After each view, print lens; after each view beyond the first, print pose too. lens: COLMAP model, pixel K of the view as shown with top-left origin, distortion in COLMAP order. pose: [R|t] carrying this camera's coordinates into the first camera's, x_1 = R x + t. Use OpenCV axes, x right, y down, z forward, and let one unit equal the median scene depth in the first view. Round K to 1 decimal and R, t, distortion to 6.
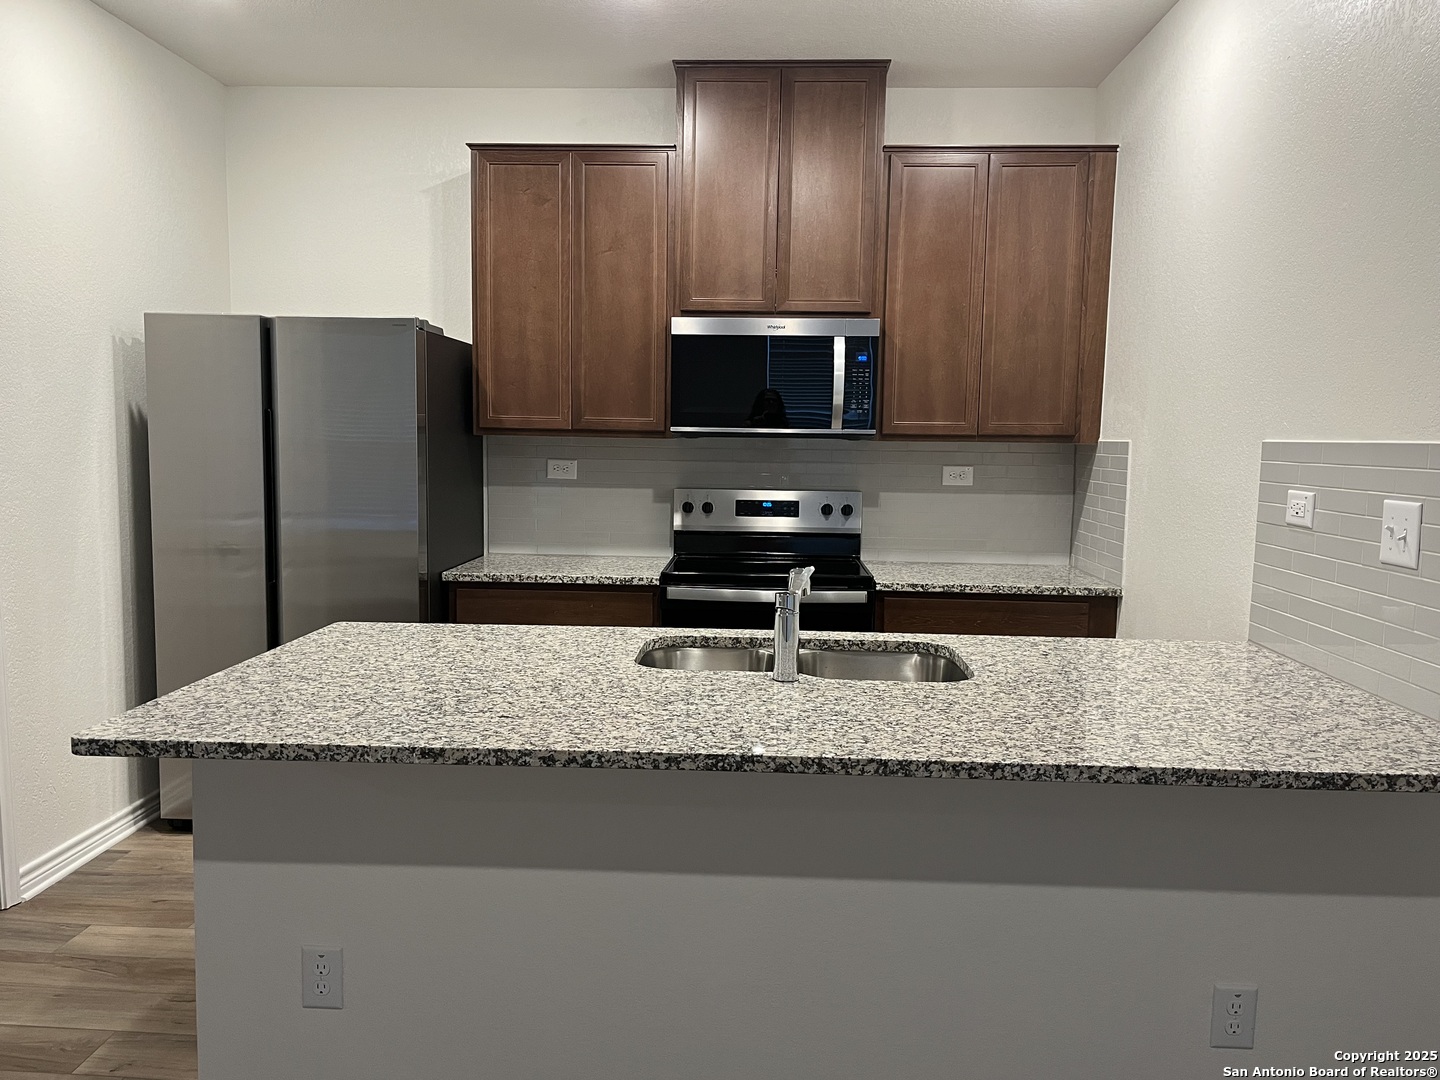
lens RADIAL K [[1100.1, 0, 716.8], [0, 1100.1, 542.7], [0, 0, 1]] dist [0.006298, 0.000988]
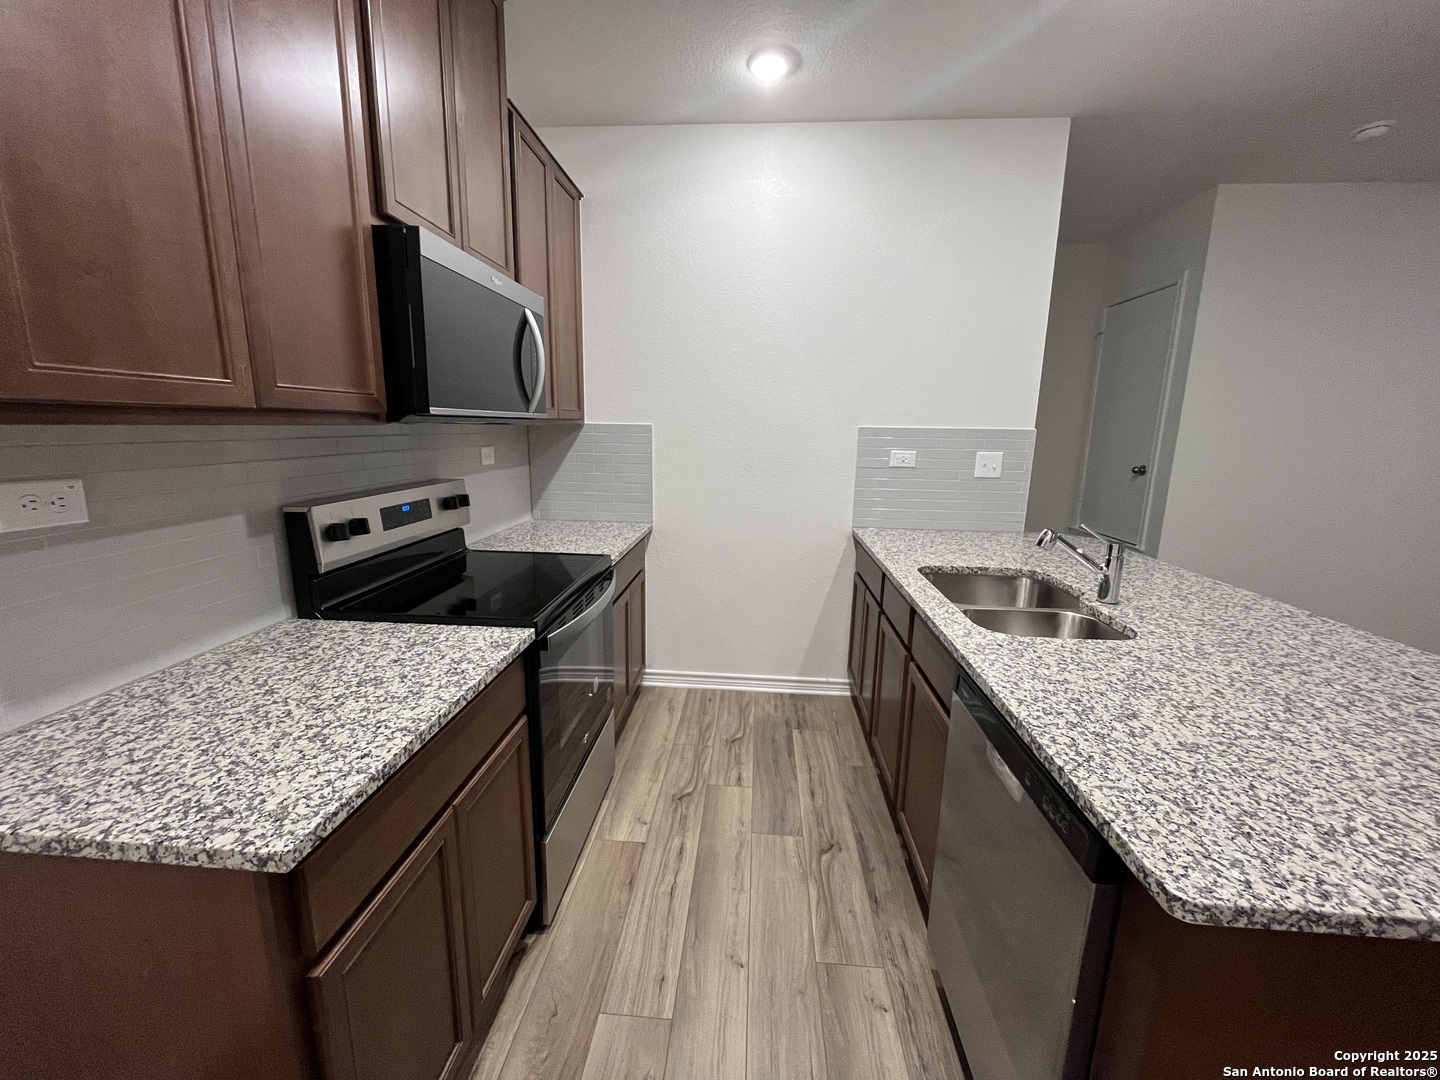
lens RADIAL K [[579.2, 0, 715.9], [0, 579.2, 538.5], [0, 0, 1]] dist [-0.000003, -0.000295]
pose [[0.031890, -0.203628, 0.978529, -0.660704], [0.079808, 0.976420, 0.200588, -0.146791], [-0.996300, 0.071698, 0.047389, 1.416184]]
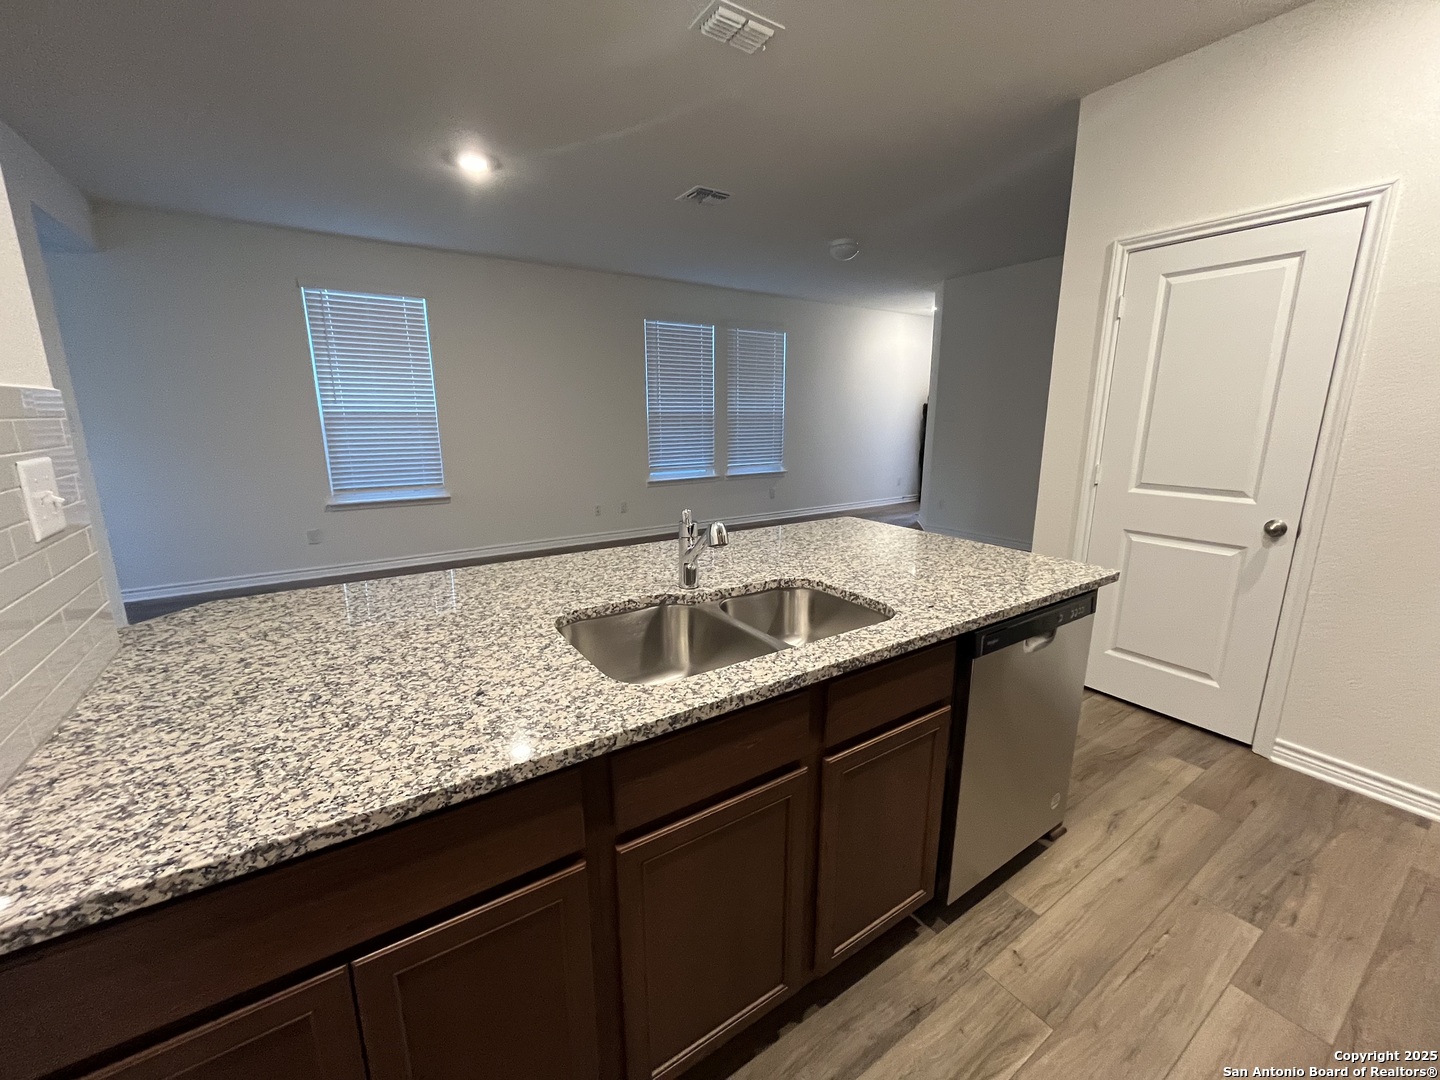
lens RADIAL K [[579.2, 0, 717.9], [0, 579.2, 536.4], [0, 0, 1]] dist [-0.000003, -0.000295]
pose [[-0.806881, 0.110625, -0.580263, 0.415641], [-0.068566, 0.958128, 0.278009, -0.124385], [0.586721, 0.264106, -0.765510, 1.478601]]
